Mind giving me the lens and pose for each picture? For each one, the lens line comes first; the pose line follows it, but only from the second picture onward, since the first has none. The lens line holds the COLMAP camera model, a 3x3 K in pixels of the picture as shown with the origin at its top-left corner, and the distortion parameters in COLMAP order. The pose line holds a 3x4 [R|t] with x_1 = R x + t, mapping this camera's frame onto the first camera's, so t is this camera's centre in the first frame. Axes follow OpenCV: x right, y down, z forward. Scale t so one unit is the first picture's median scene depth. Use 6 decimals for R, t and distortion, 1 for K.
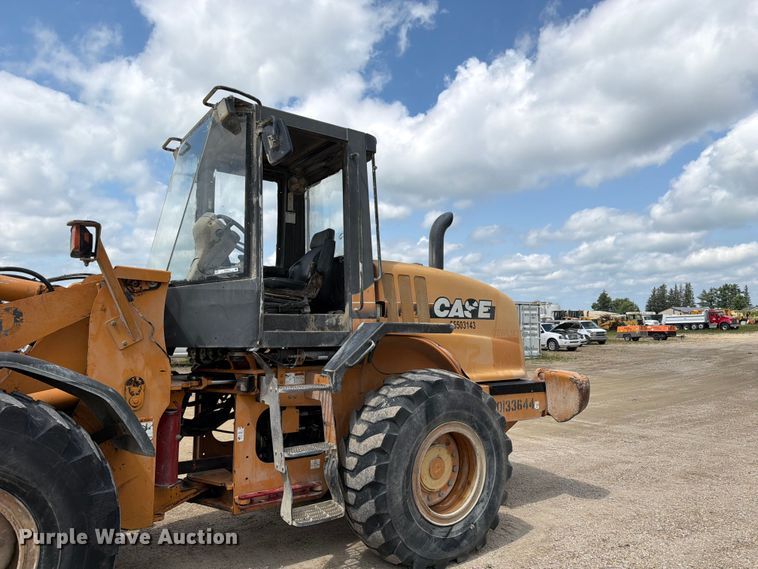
lens RADIAL K [[531.2, 0, 378.9], [0, 531.2, 288.0], [0, 0, 1]] dist [0.064655, -0.083931]
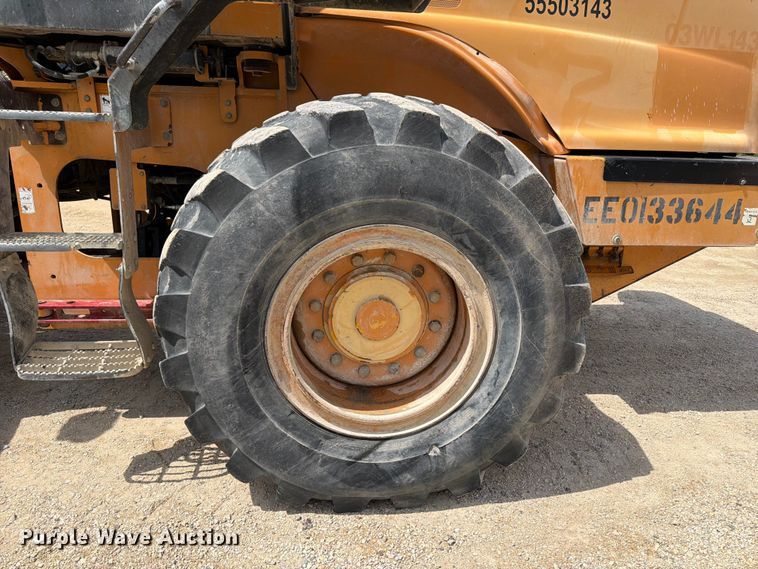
lens RADIAL K [[529.9, 0, 379.3], [0, 529.9, 283.2], [0, 0, 1]] dist [0.062479, -0.075808]
pose [[0.868696, 0.163343, -0.467639, 0.266624], [0.014199, 0.935467, 0.353130, 0.124923], [0.495142, -0.313403, 0.810317, 0.544287]]
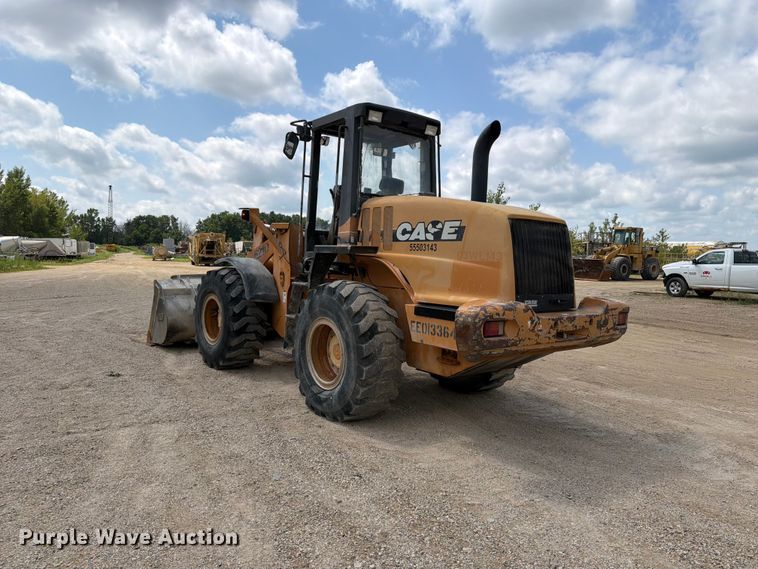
lens RADIAL K [[529.9, 0, 379.3], [0, 529.9, 283.2], [0, 0, 1]] dist [0.062479, -0.075808]
pose [[0.048221, 0.045273, -0.997810, 1.225448], [0.053634, 0.997414, 0.047847, 0.087881], [0.997396, -0.055824, 0.045668, 0.890664]]
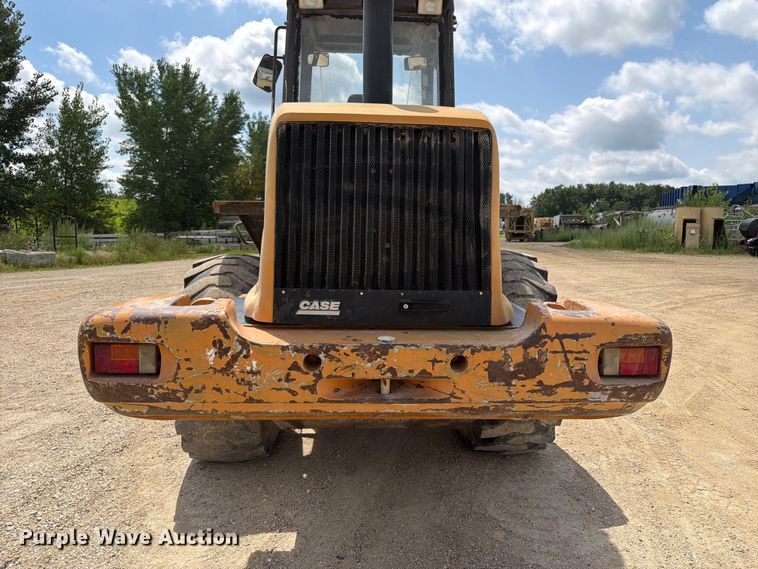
lens RADIAL K [[534.2, 0, 377.4], [0, 534.2, 285.4], [0, 0, 1]] dist [0.052789, -0.071052]
pose [[-0.535648, 0.080623, -0.840584, 0.630594], [0.052677, 0.996683, 0.062028, 0.141491], [0.842797, -0.011054, -0.538118, 1.473423]]
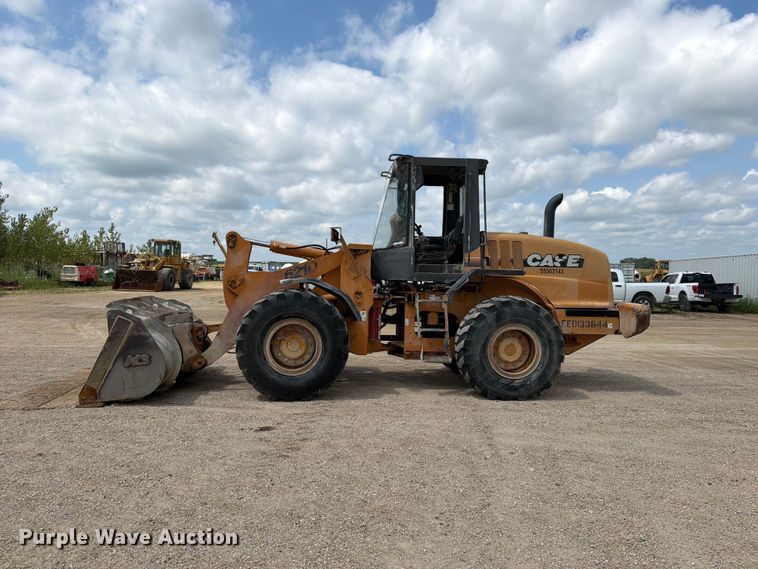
lens RADIAL K [[534.9, 0, 368.7], [0, 534.9, 288.0], [0, 0, 1]] dist [0.092889, -0.078418]
pose [[0.857492, 0.021350, -0.514054, 0.527525], [0.024561, 0.996301, 0.082349, -0.025395], [0.513911, -0.083240, 0.853795, -0.648720]]
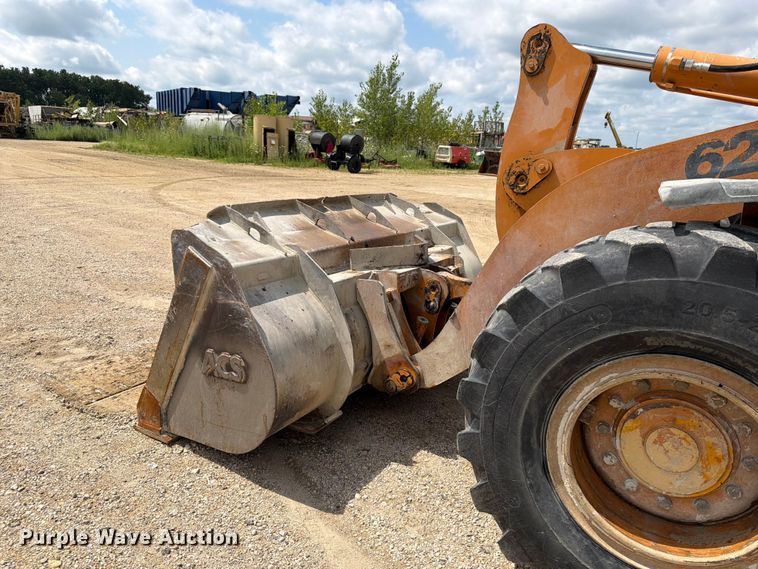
lens RADIAL K [[537.0, 0, 374.5], [0, 537.0, 286.4], [0, 0, 1]] dist [0.058987, -0.073992]
pose [[0.346679, 0.251737, -0.903572, -0.163700], [0.005815, 0.962718, 0.270446, 0.036597], [0.937966, -0.099012, 0.332291, 0.183013]]
